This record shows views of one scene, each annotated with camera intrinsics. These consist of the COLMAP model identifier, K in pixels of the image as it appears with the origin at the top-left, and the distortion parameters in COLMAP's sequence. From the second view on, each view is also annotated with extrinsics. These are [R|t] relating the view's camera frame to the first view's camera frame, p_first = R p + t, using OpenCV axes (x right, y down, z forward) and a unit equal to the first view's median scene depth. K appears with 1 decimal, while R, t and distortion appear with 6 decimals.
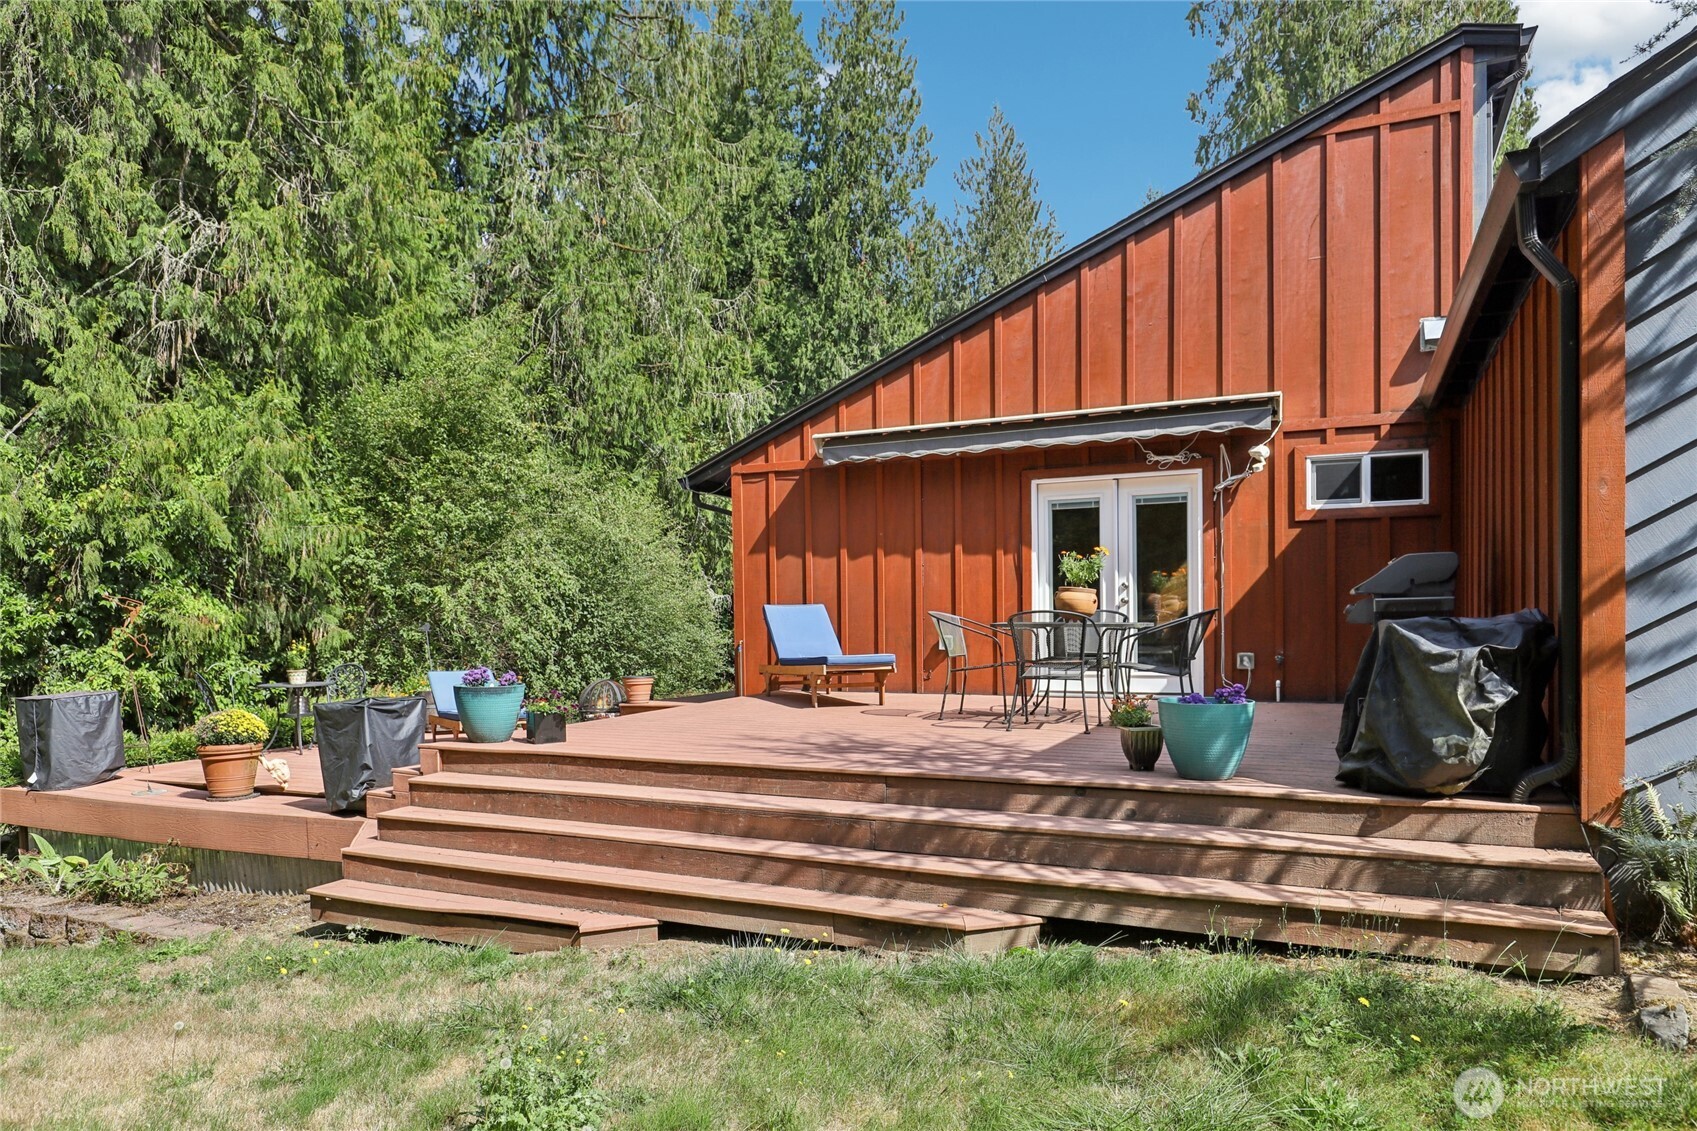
lens RADIAL K [[1057.5, 0, 844.0], [0, 1057.5, 620.5], [0, 0, 1]] dist [0.005446, 0.000256]
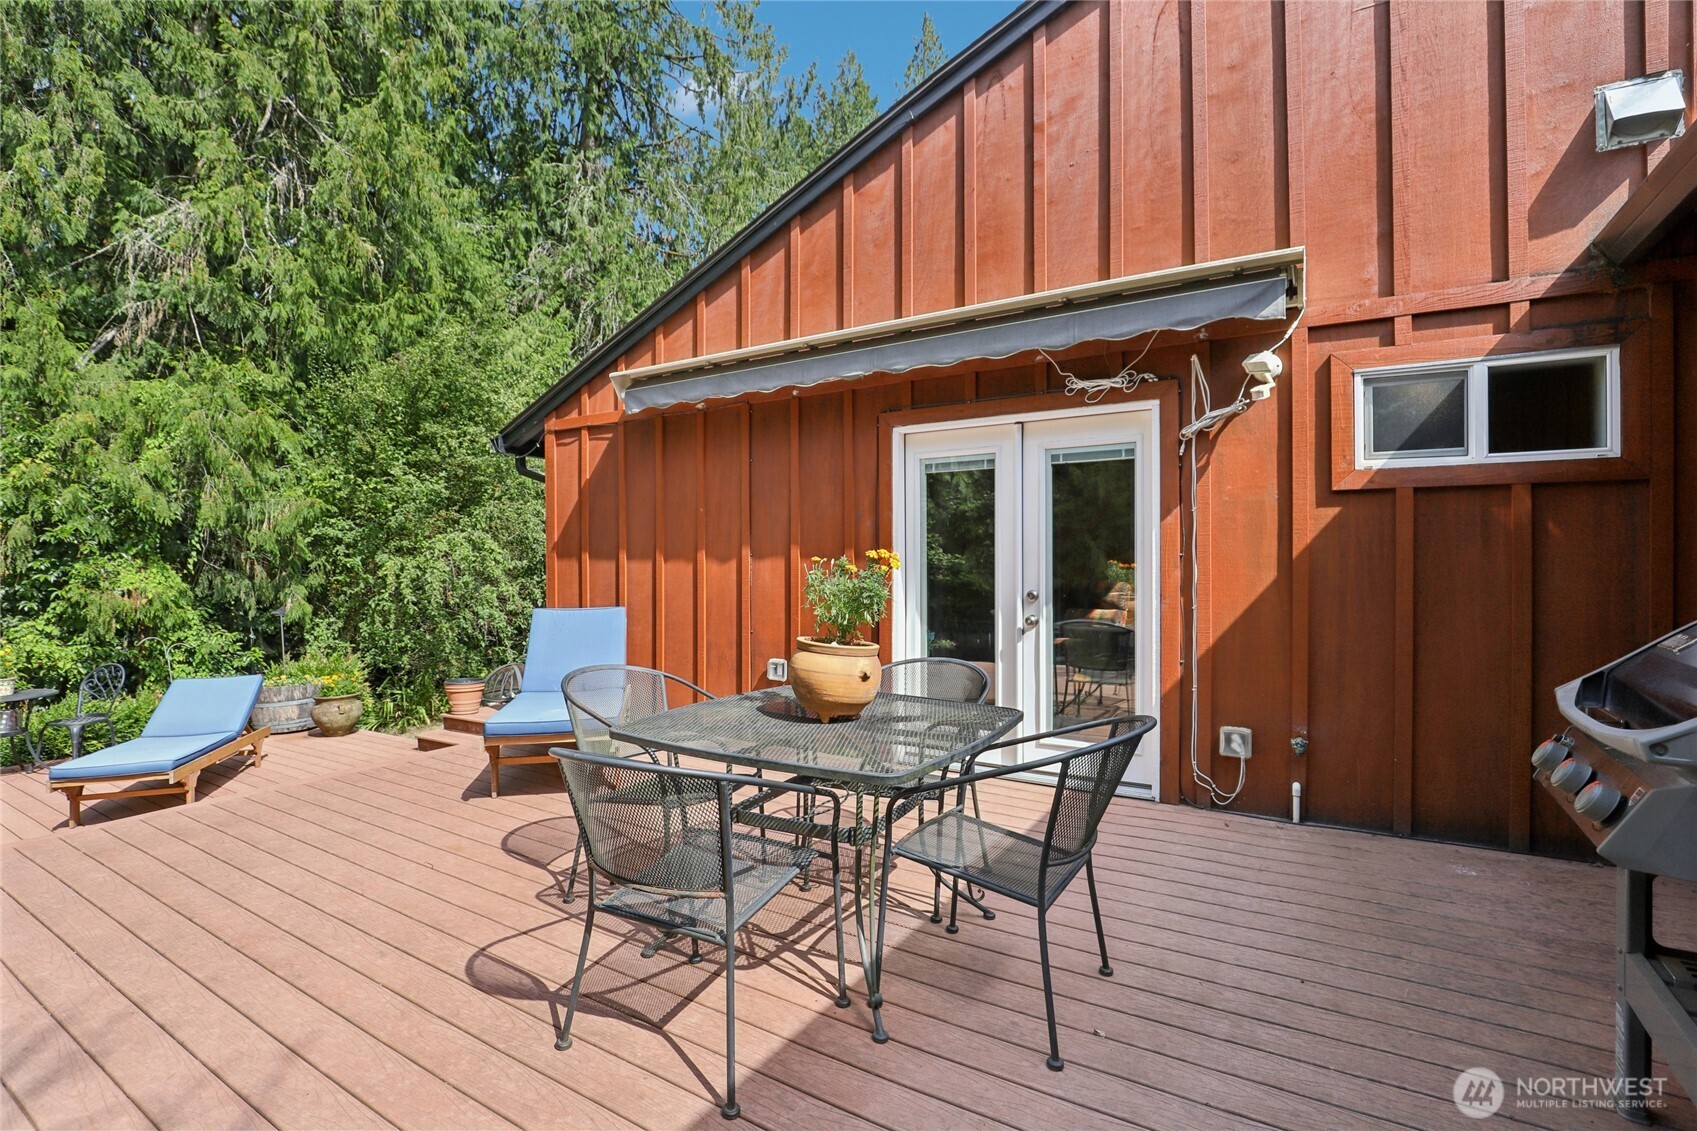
lens RADIAL K [[780.8, 0, 839.3], [0, 780.8, 558.6], [0, 0, 1]] dist [-0.040135, 0.008770]
pose [[0.993380, 0.008871, -0.114533, 0.213984], [-0.010107, 0.999897, -0.010219, -0.051179], [0.114430, 0.011309, 0.993367, 0.561690]]
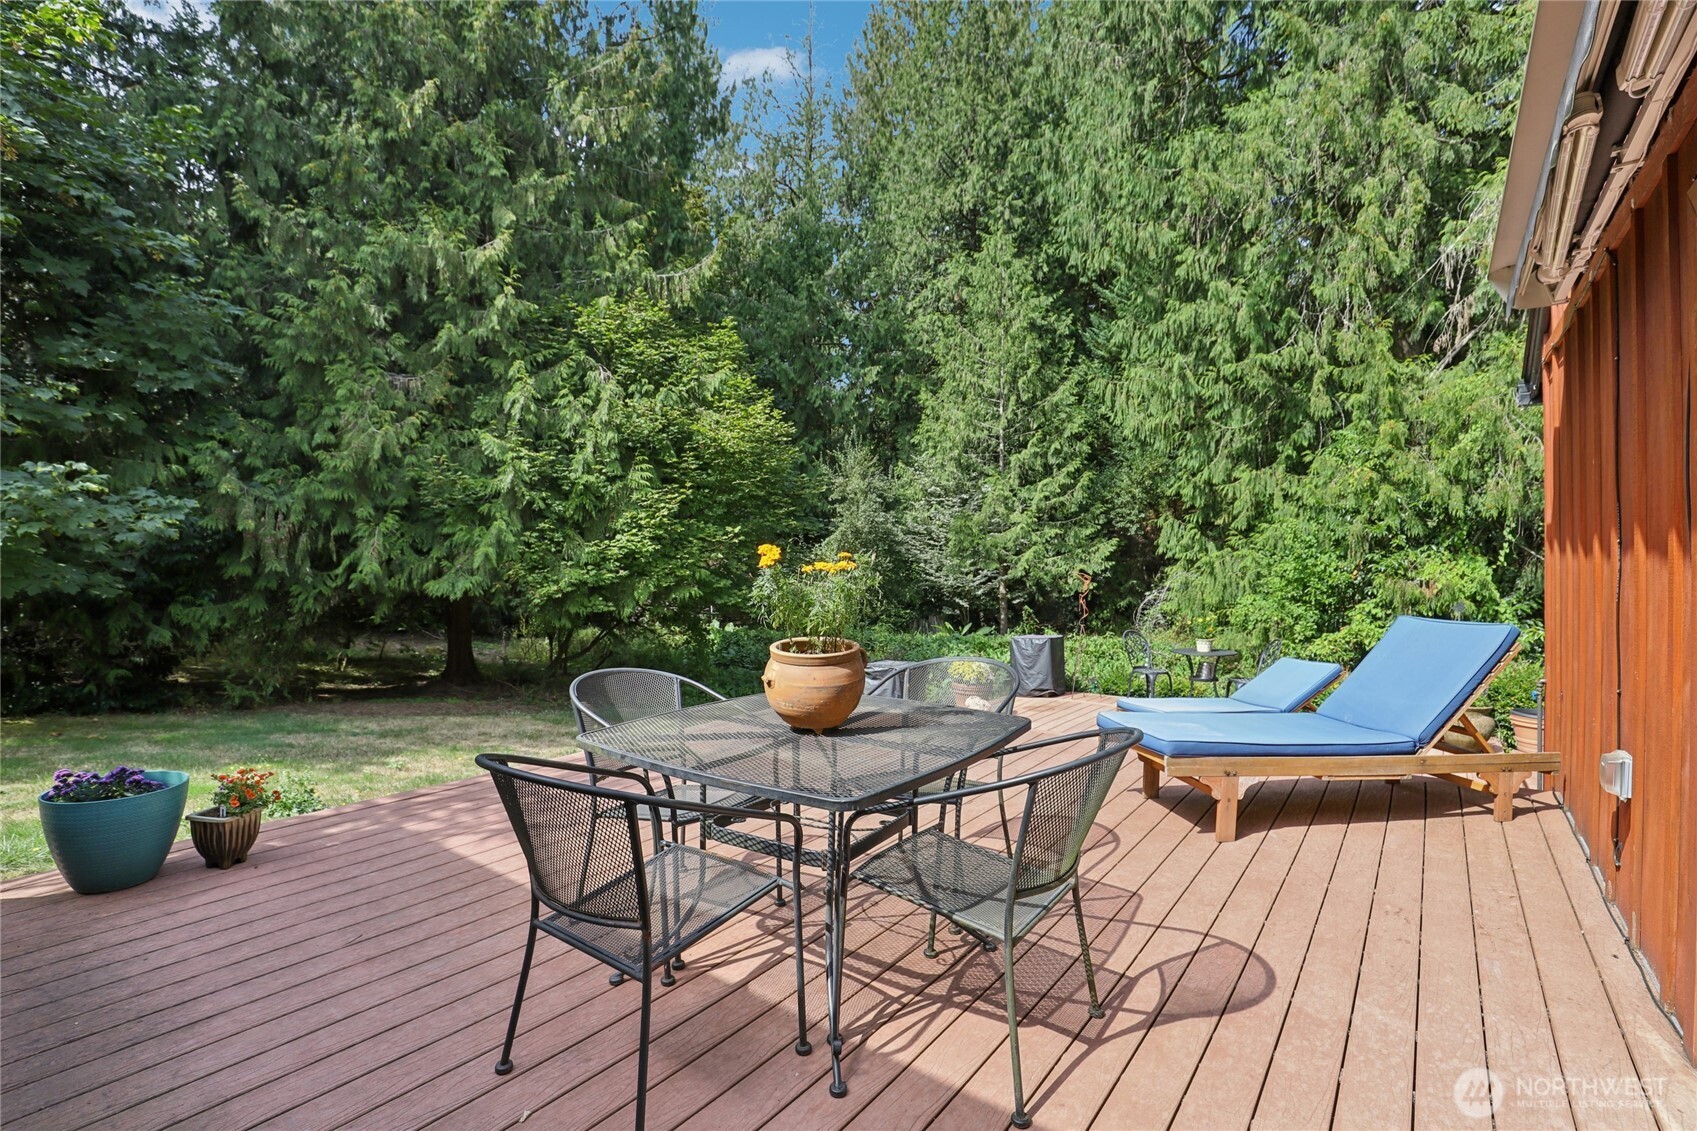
lens RADIAL K [[780.8, 0, 839.3], [0, 780.8, 558.6], [0, 0, 1]] dist [-0.040135, 0.008770]
pose [[-0.205143, 0.014660, -0.978622, 0.421163], [-0.001028, 0.999884, 0.015194, -0.057376], [0.978731, 0.004123, -0.205104, 0.890966]]
